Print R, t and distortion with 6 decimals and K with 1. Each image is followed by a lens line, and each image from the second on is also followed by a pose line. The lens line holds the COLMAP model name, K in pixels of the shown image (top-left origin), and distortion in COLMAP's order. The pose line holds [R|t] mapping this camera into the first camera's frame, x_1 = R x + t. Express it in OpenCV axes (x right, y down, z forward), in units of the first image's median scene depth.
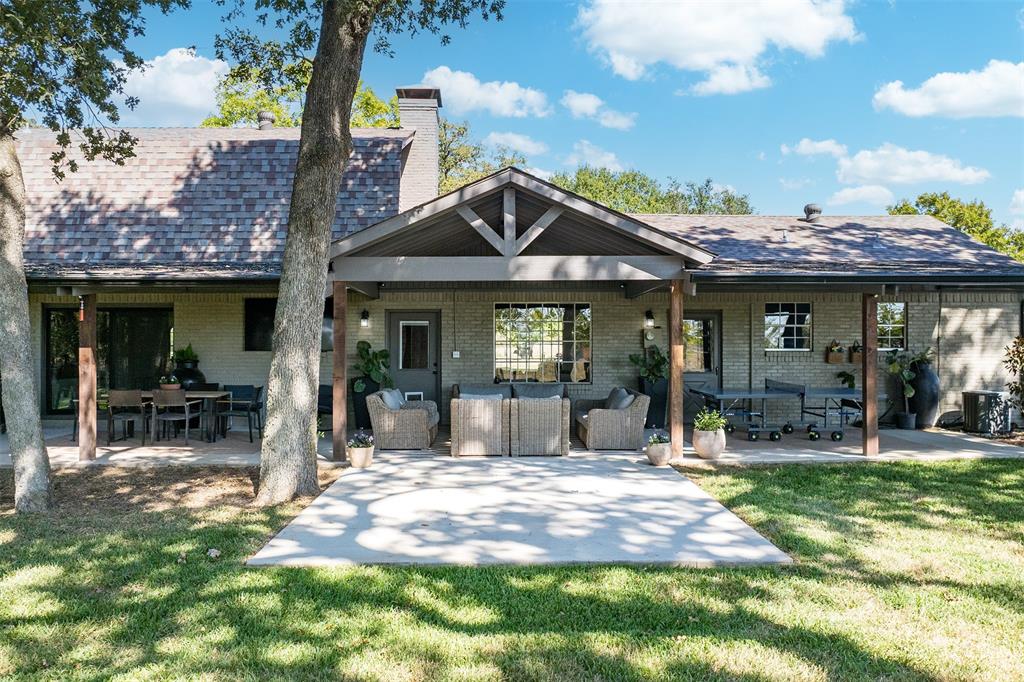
lens RADIAL K [[838.7, 0, 512.0], [0, 838.7, 341.0], [0, 0, 1]] dist [-0.006714, -0.007594]
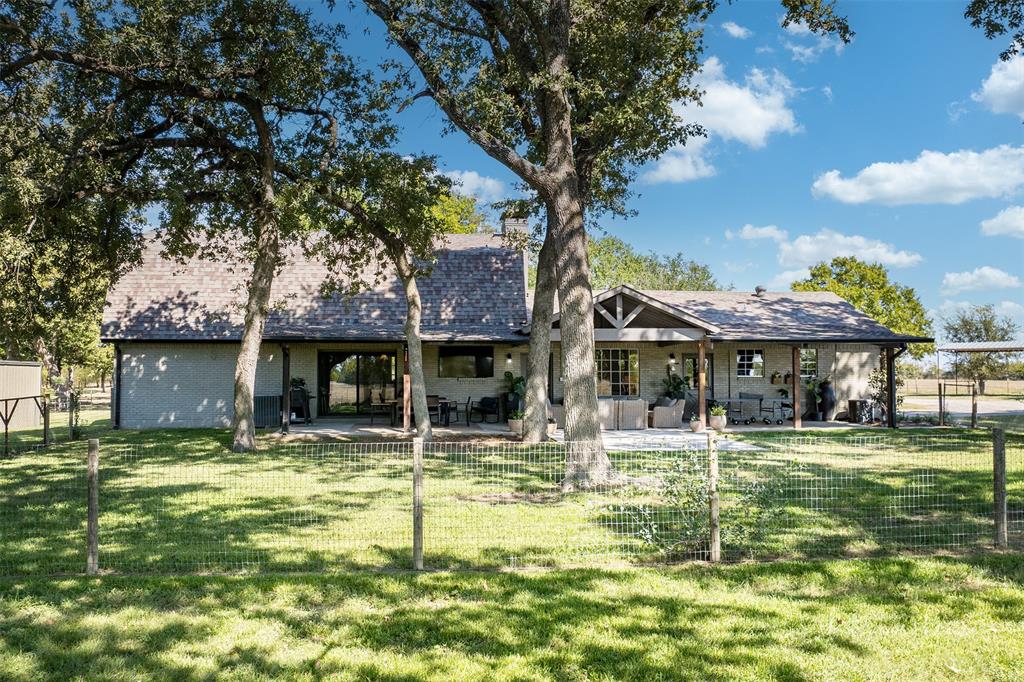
lens RADIAL K [[838.7, 0, 512.0], [0, 838.7, 341.0], [0, 0, 1]] dist [-0.006714, -0.007594]
pose [[0.997157, 0.002162, 0.075326, -0.296478], [0.000793, 0.999232, -0.039184, 0.004571], [-0.075353, 0.039132, 0.996389, -0.701016]]
